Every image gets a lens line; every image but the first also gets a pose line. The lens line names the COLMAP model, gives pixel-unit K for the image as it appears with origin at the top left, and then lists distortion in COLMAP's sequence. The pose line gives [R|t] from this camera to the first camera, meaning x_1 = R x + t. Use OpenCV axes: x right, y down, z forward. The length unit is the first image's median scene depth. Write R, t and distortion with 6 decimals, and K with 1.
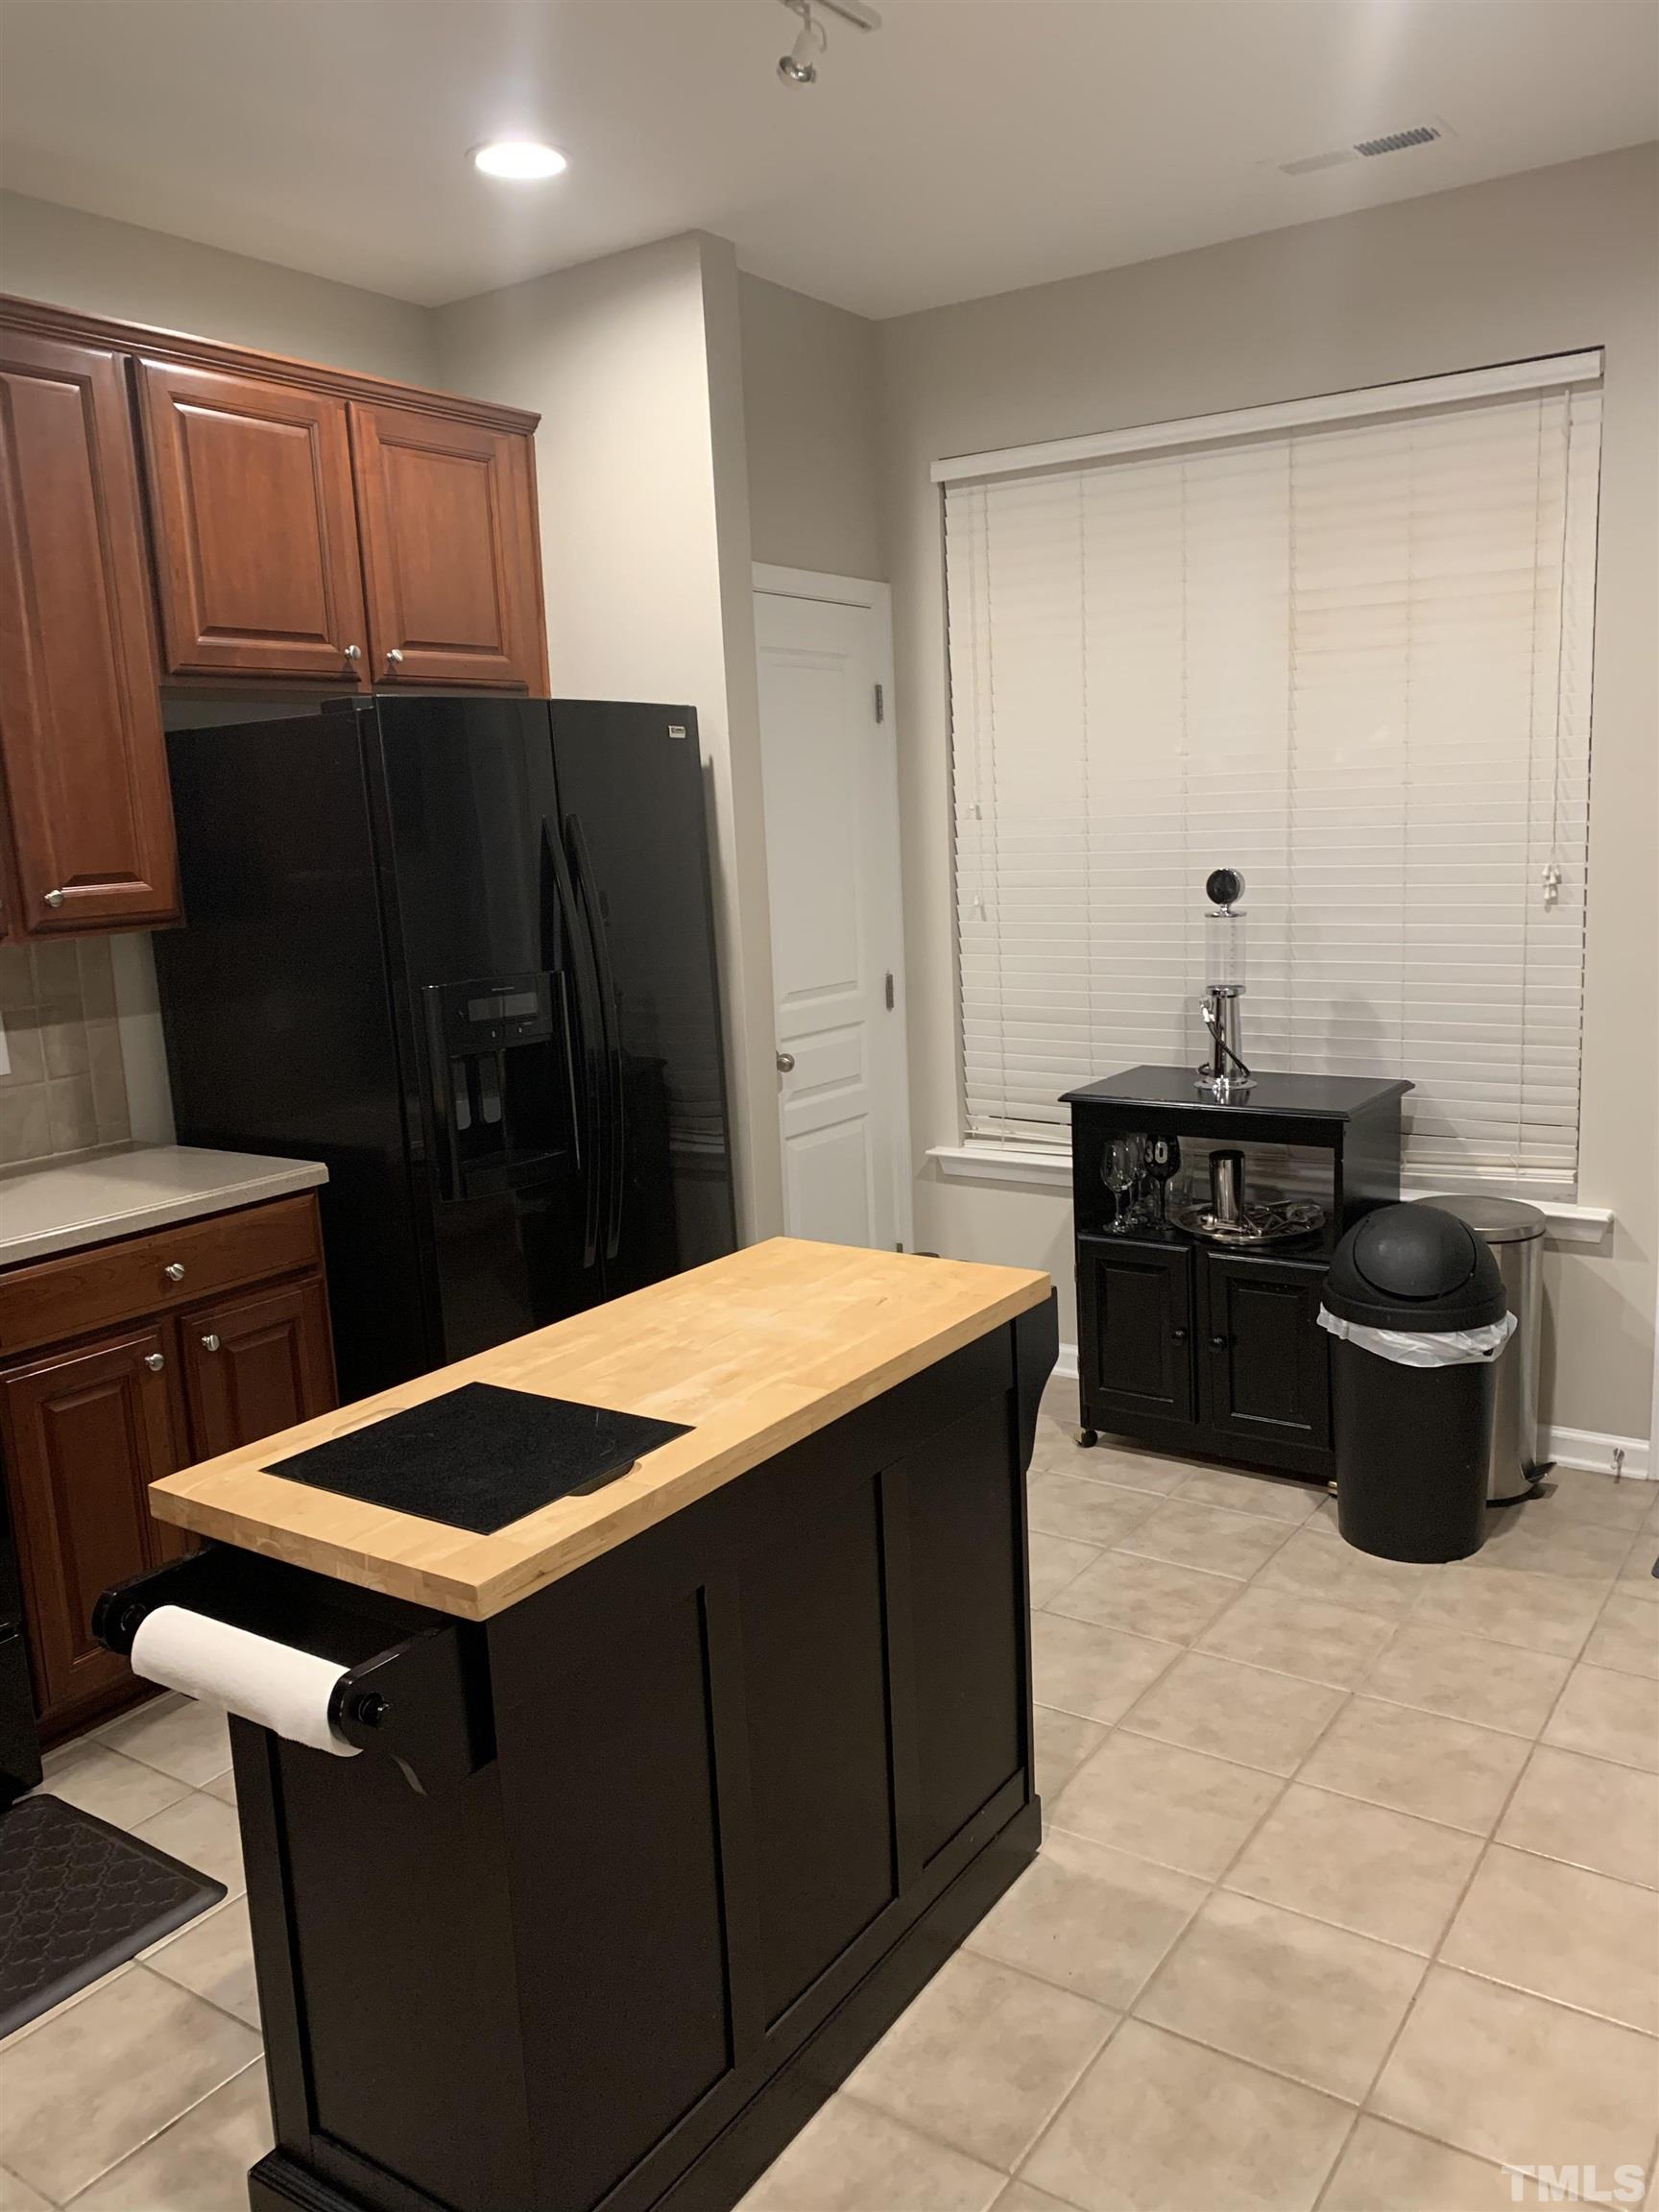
lens RADIAL K [[1677.1, 0, 846.6], [0, 1677.1, 1111.8], [0, 0, 1]] dist [0.031429, -0.032202]
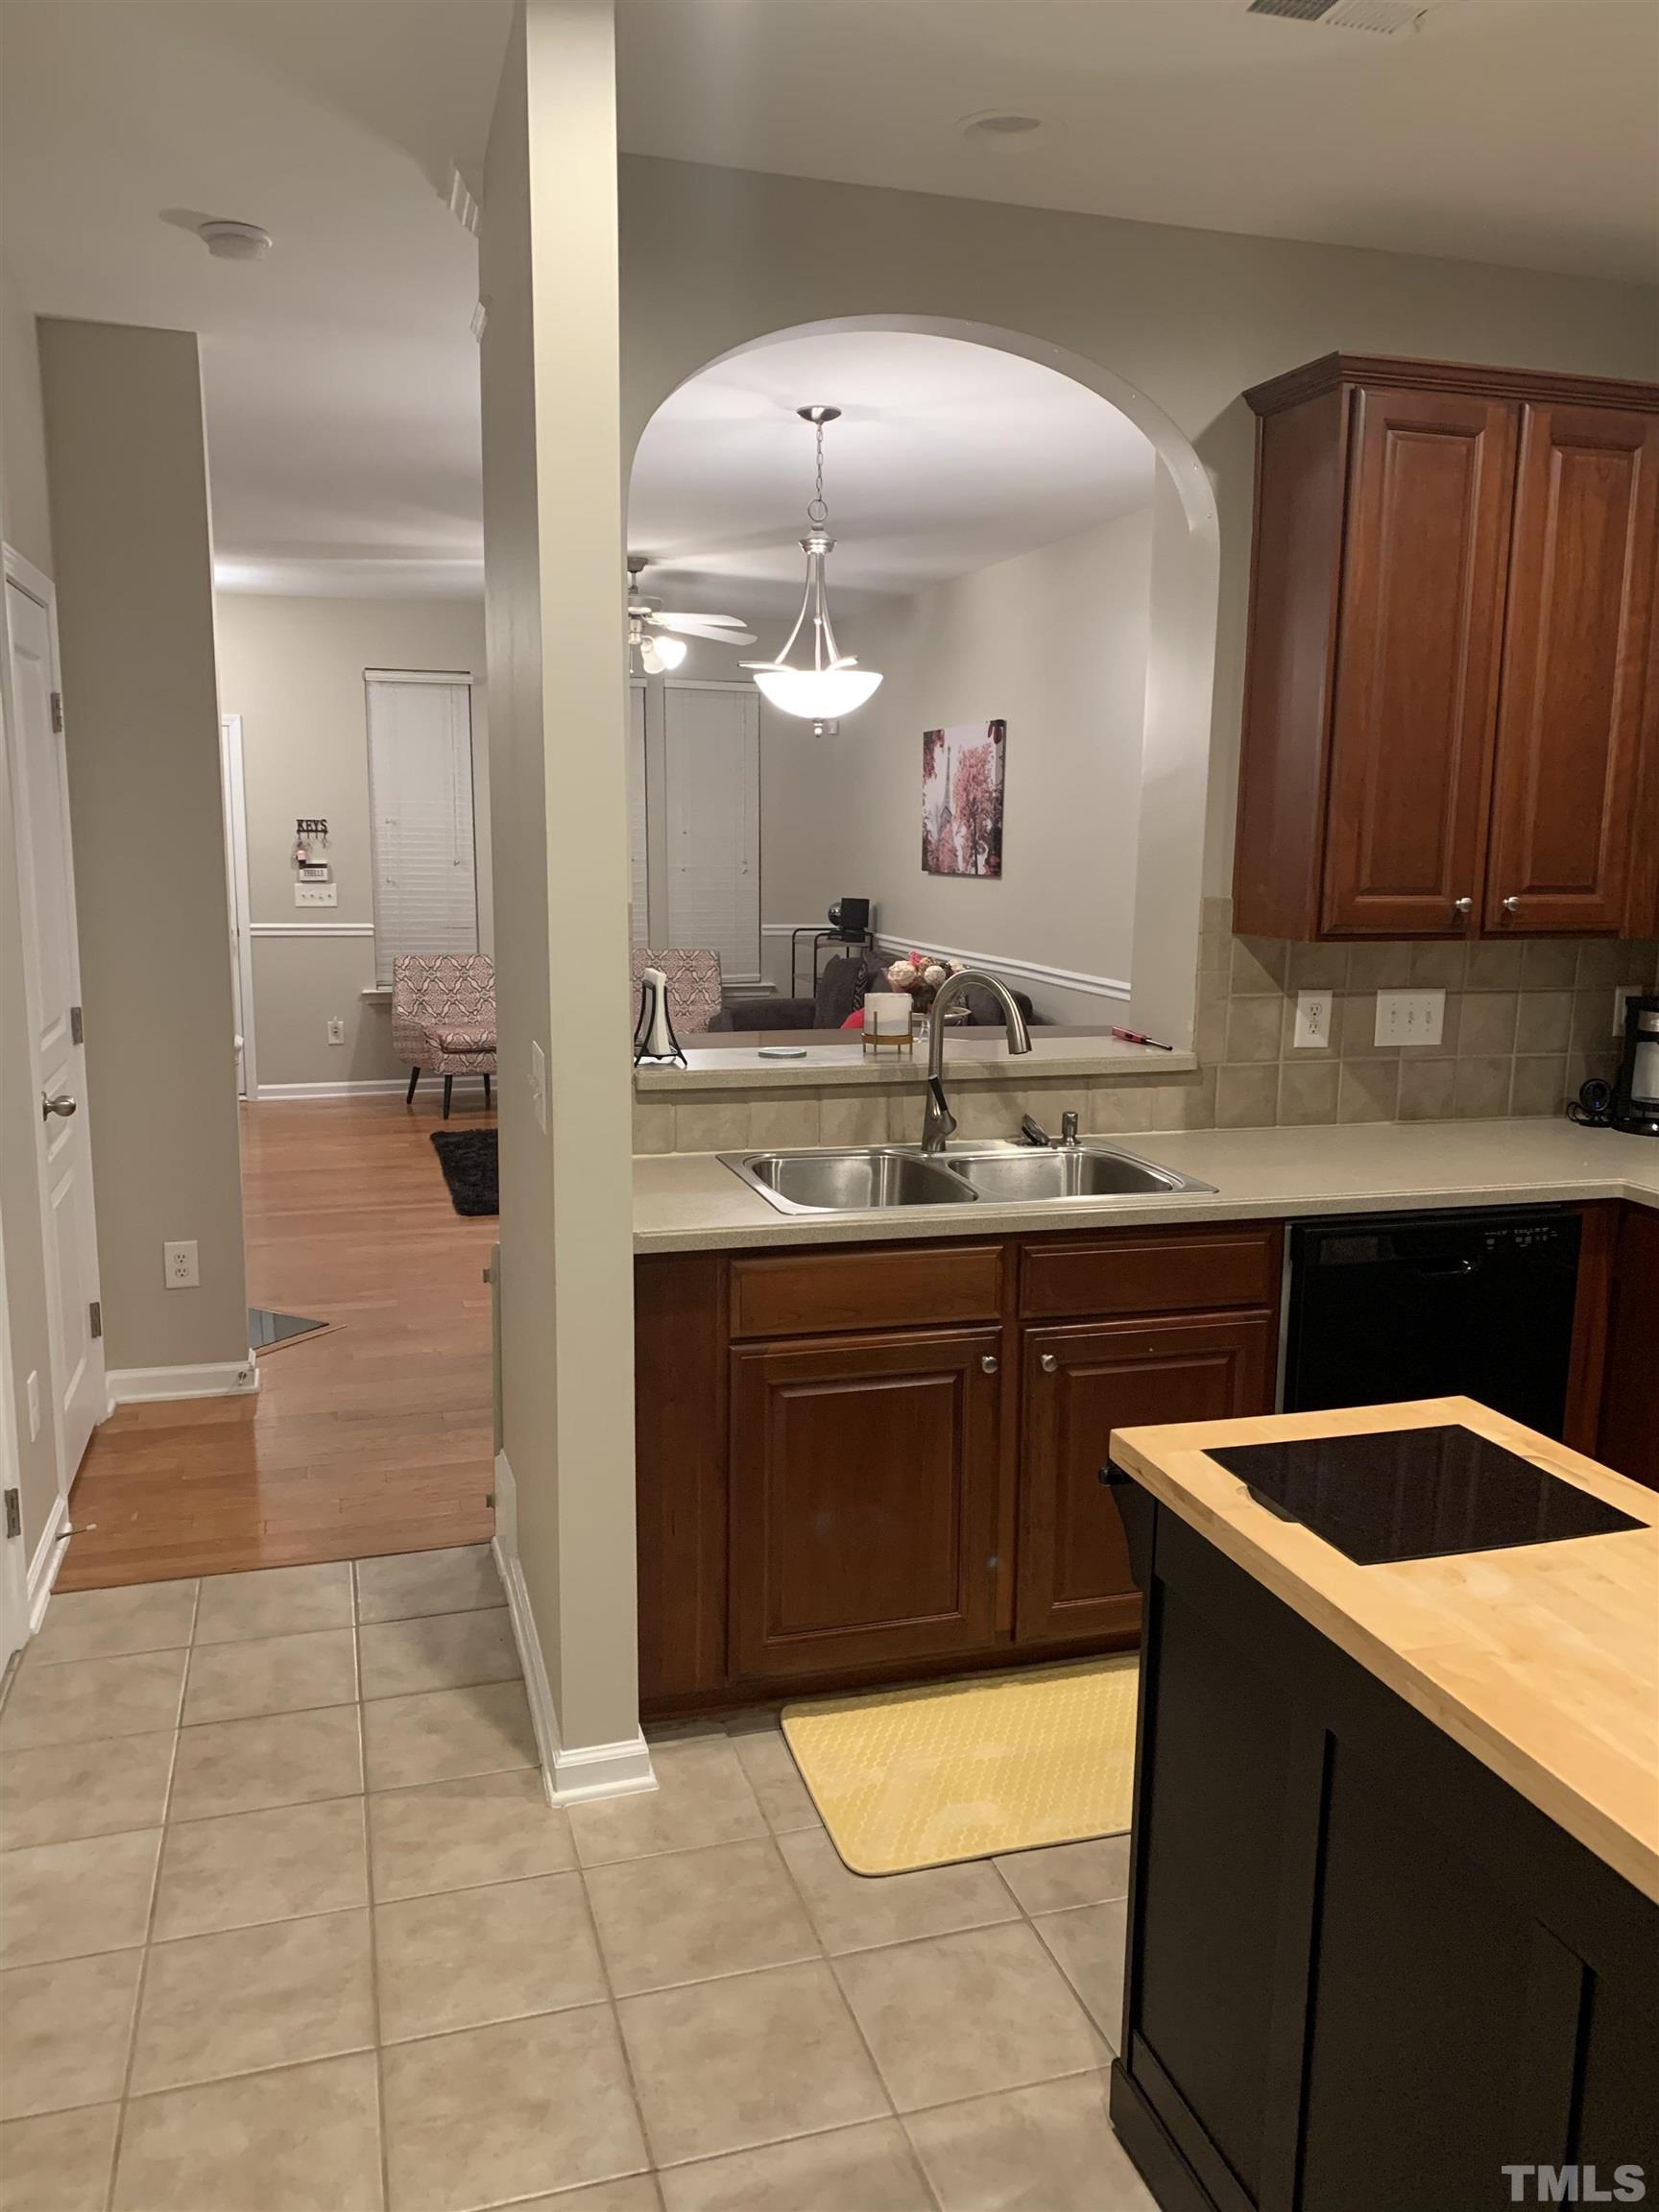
lens RADIAL K [[1677.1, 0, 869.1], [0, 1677.1, 1145.2], [0, 0, 1]] dist [0.031429, -0.032202]
pose [[-0.616831, 0.177661, -0.766783, 0.436938], [-0.132317, 0.936923, 0.323523, -0.165502], [0.775894, 0.301017, -0.554416, 0.762726]]
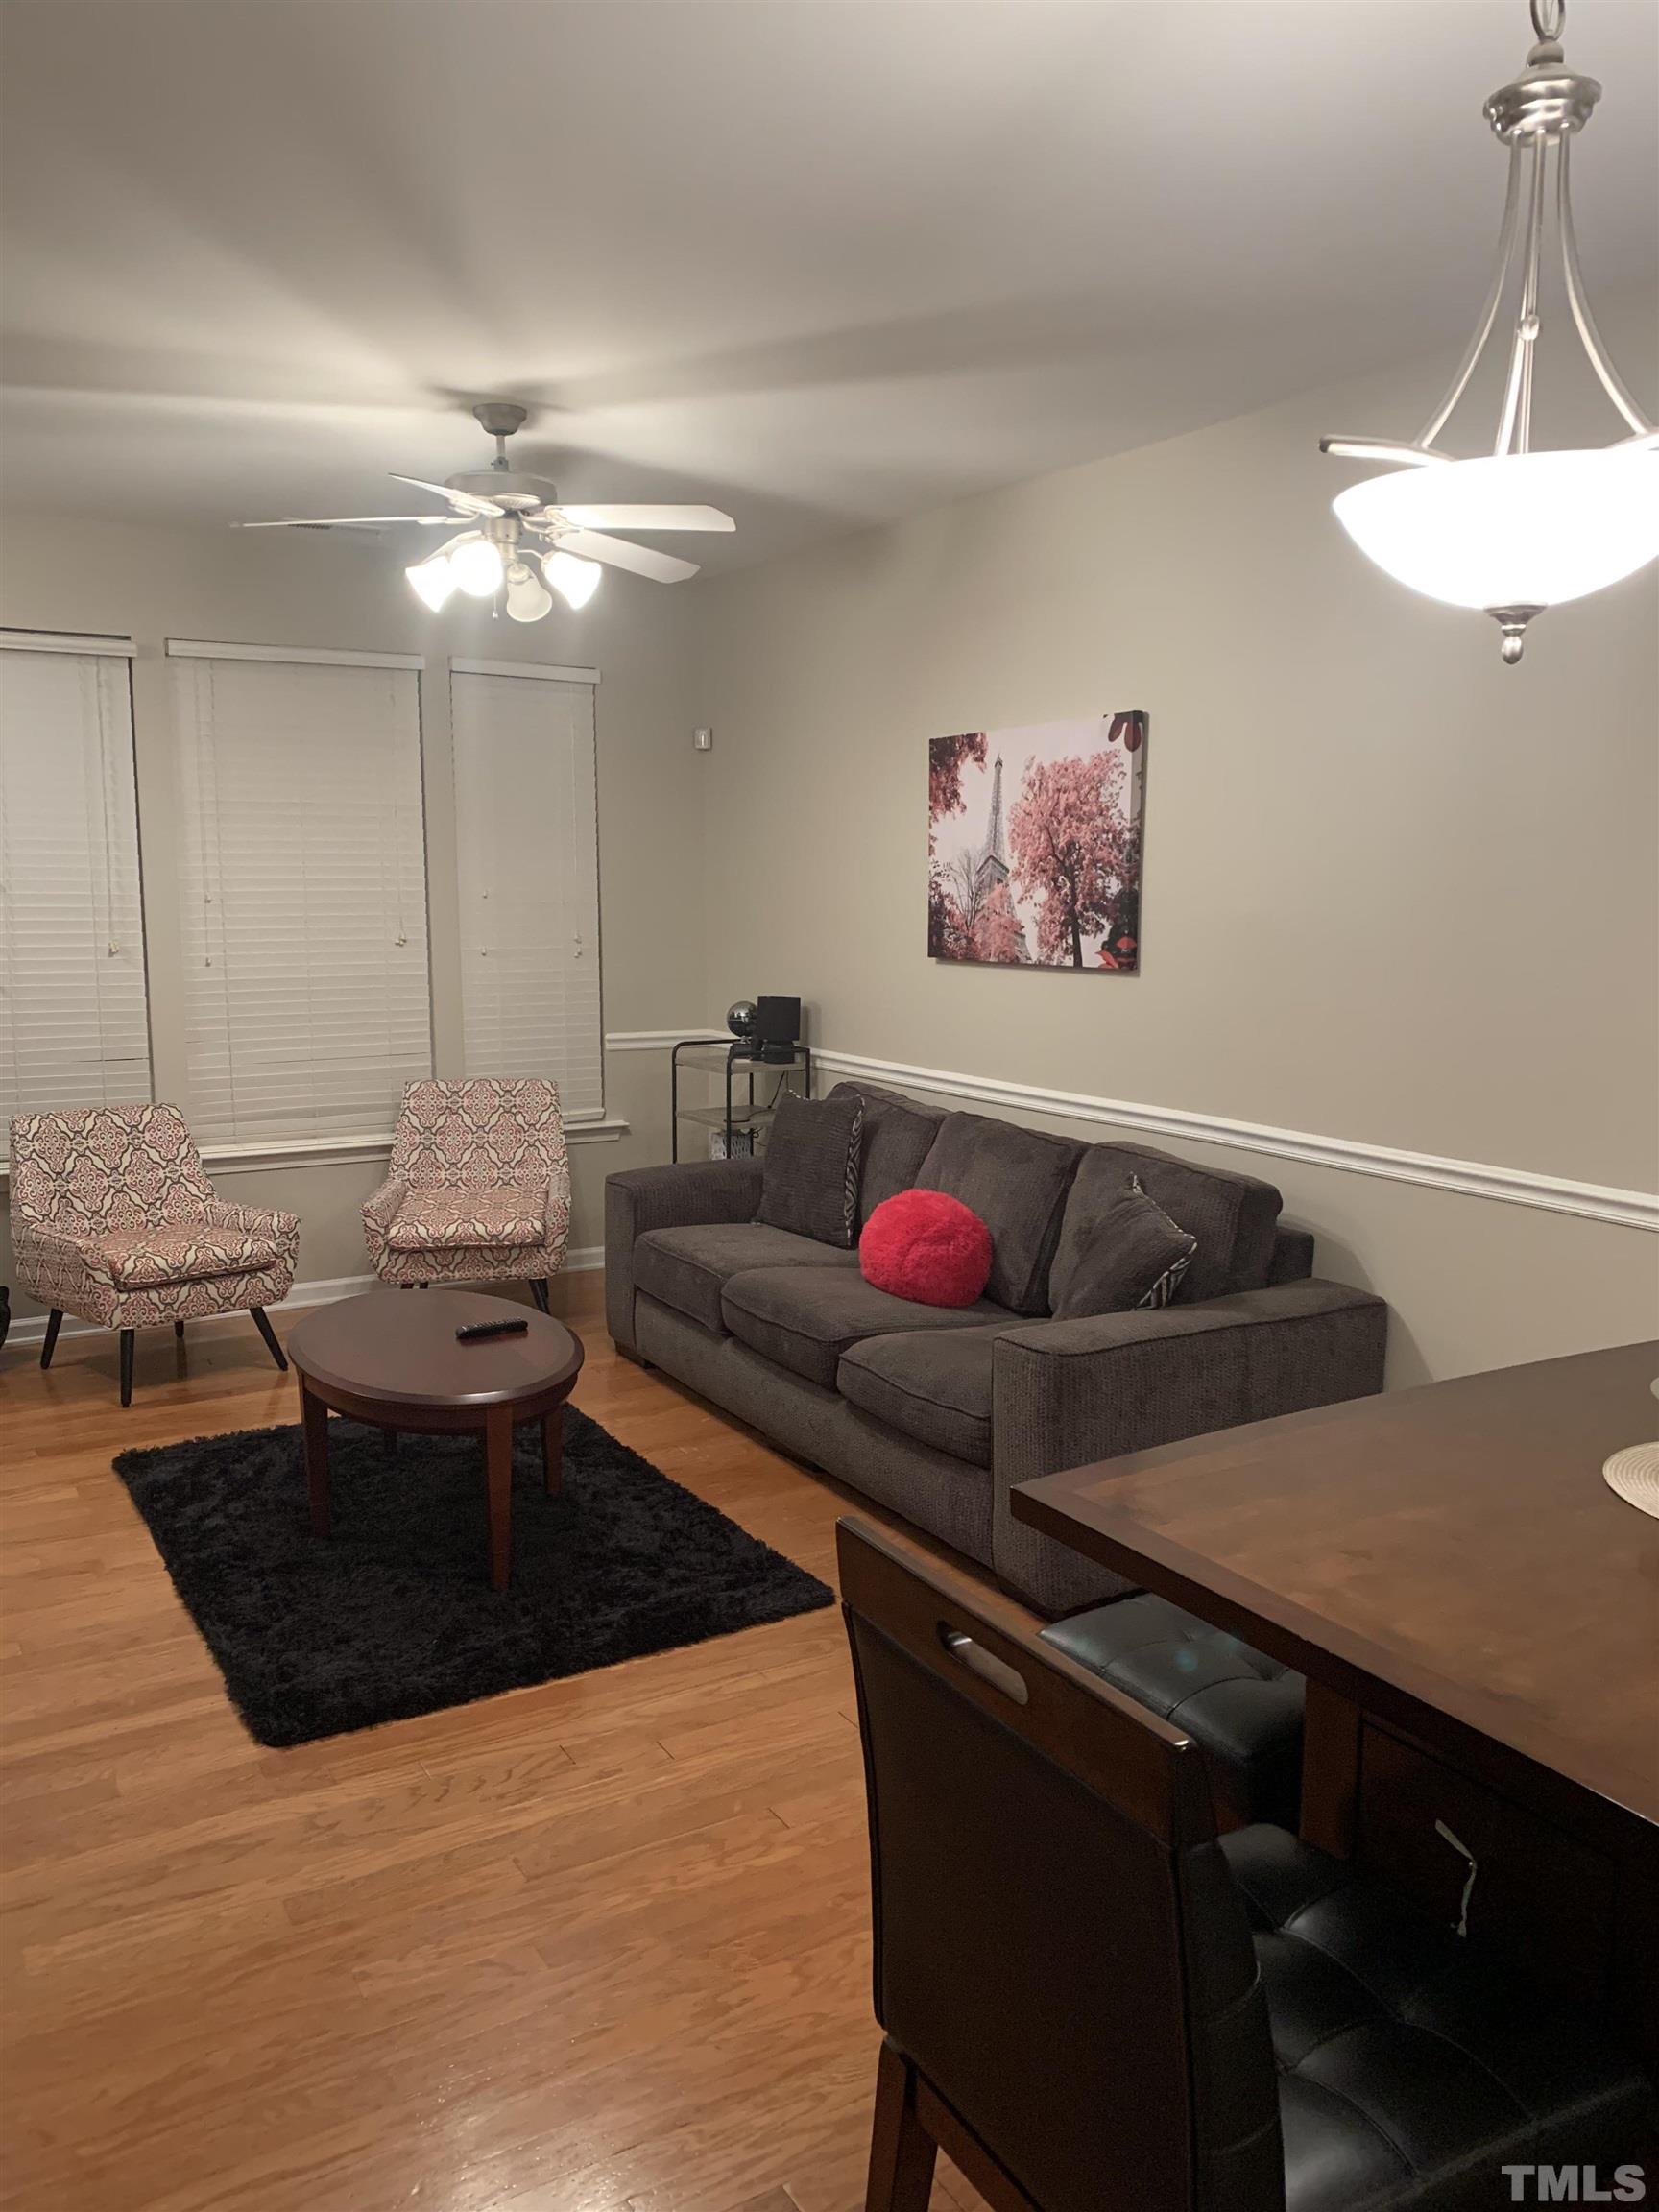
lens RADIAL K [[1677.1, 0, 878.3], [0, 1677.1, 1143.3], [0, 0, 1]] dist [0.031429, -0.032202]
pose [[-0.405364, 0.180775, -0.896103, -0.270134], [-0.155346, 0.952373, 0.262400, 0.051889], [0.900859, 0.245574, -0.357975, -0.332049]]
